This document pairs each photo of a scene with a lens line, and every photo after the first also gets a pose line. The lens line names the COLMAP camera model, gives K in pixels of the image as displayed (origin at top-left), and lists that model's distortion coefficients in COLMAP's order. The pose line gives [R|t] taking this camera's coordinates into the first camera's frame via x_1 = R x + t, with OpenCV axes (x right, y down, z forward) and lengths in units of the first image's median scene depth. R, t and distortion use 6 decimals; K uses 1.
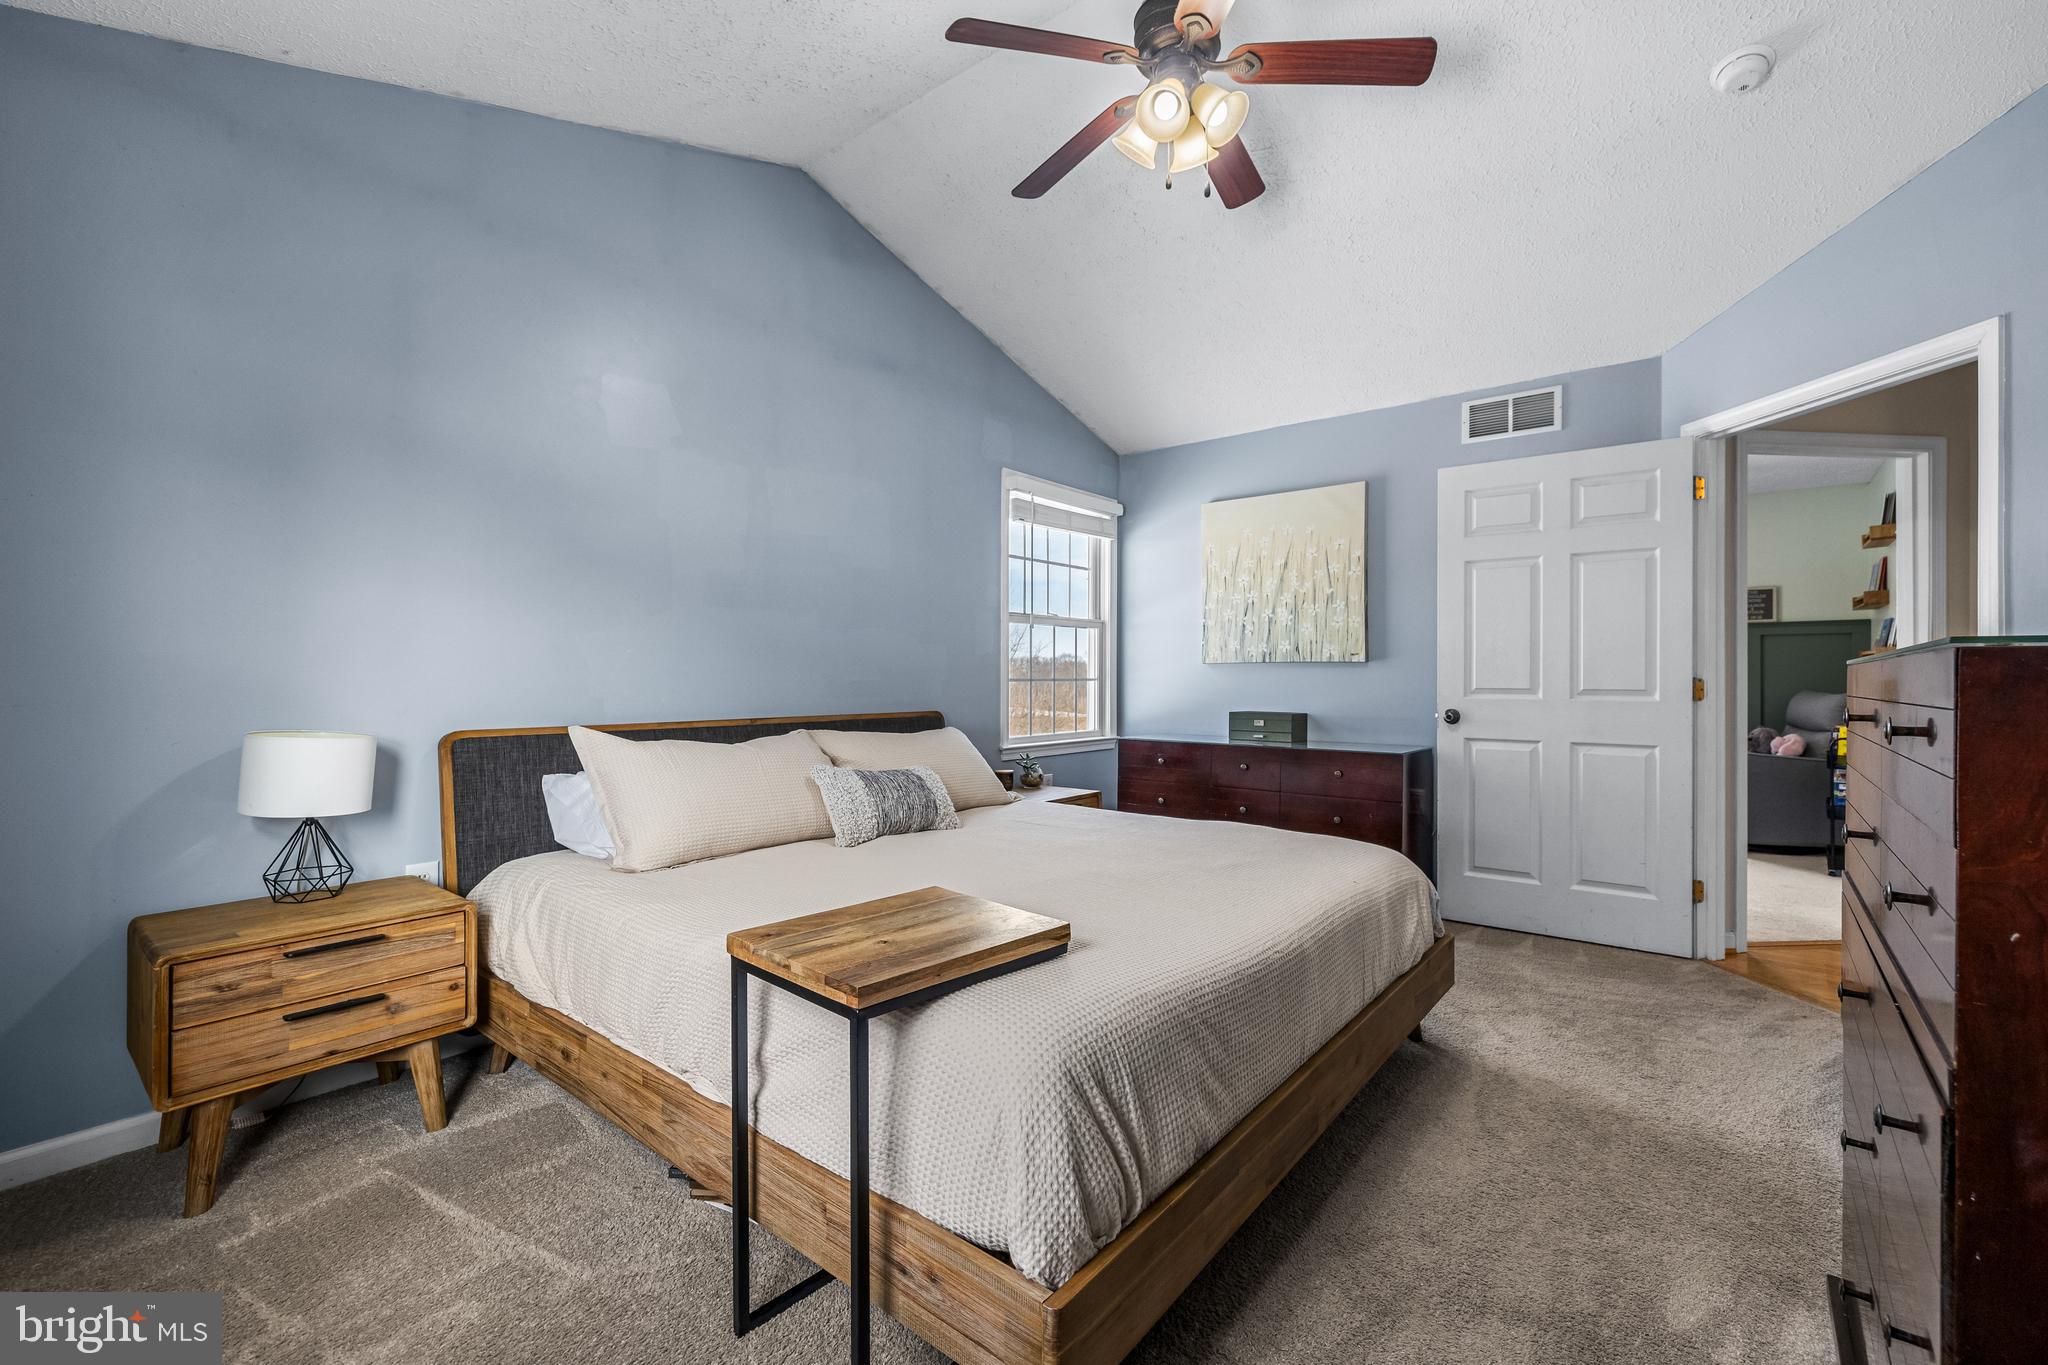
lens RADIAL K [[867.5, 0, 1031.4], [0, 867.5, 669.7], [0, 0, 1]] dist [0.001331, 0.000530]
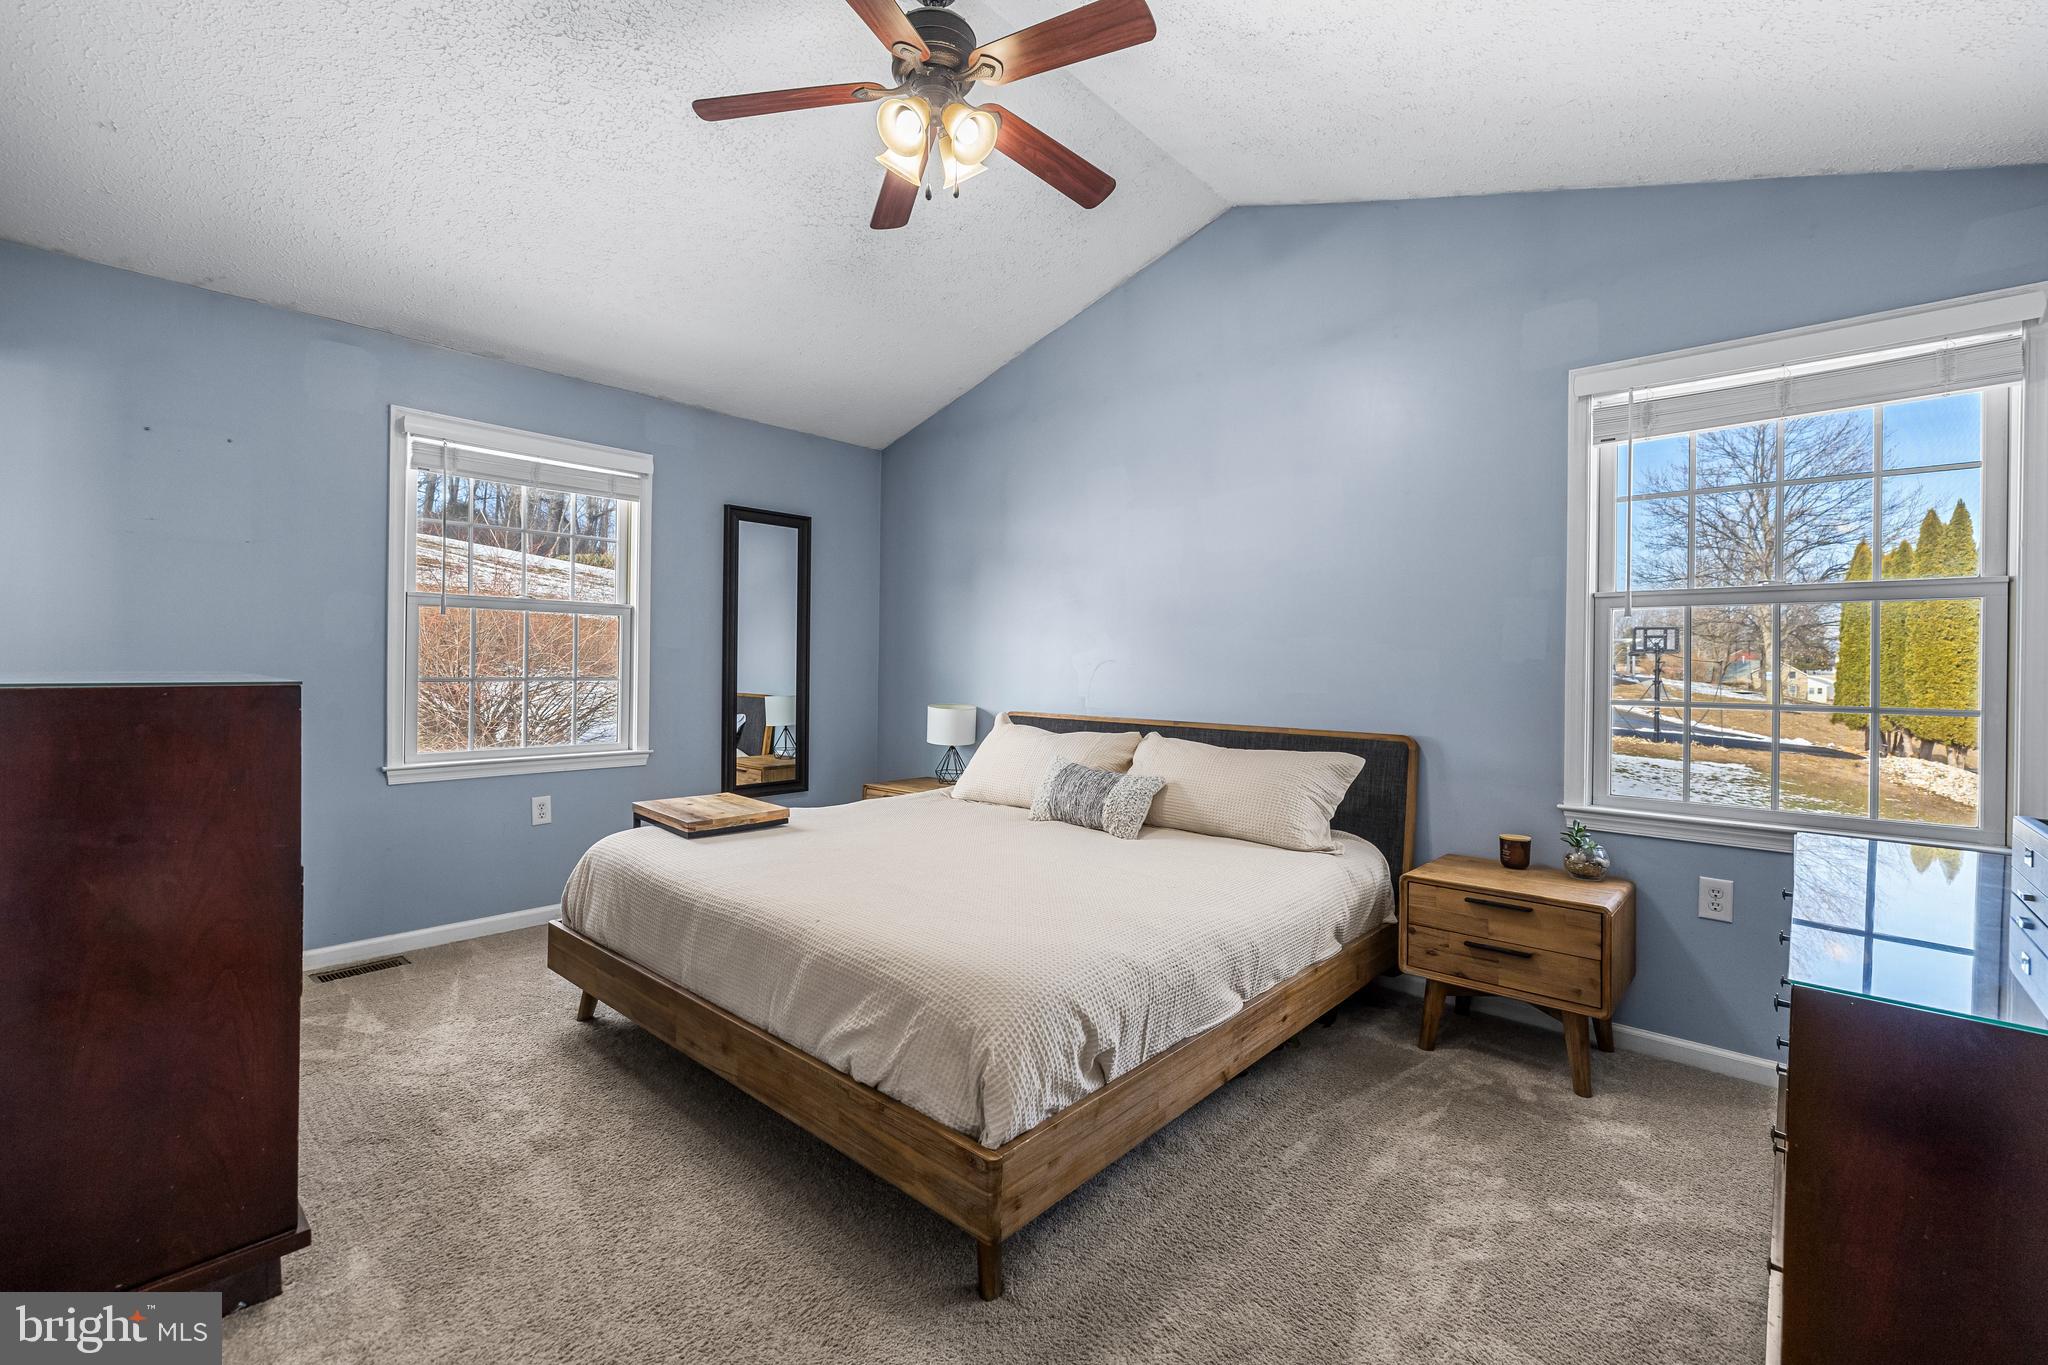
lens RADIAL K [[867.5, 0, 1027.7], [0, 867.5, 678.1], [0, 0, 1]] dist [0.001331, 0.000530]
pose [[-0.046502, 0.002758, -0.998914, 0.414513], [-0.009305, 0.999952, 0.003194, -0.001529], [0.998875, 0.009444, -0.046474, 0.414762]]
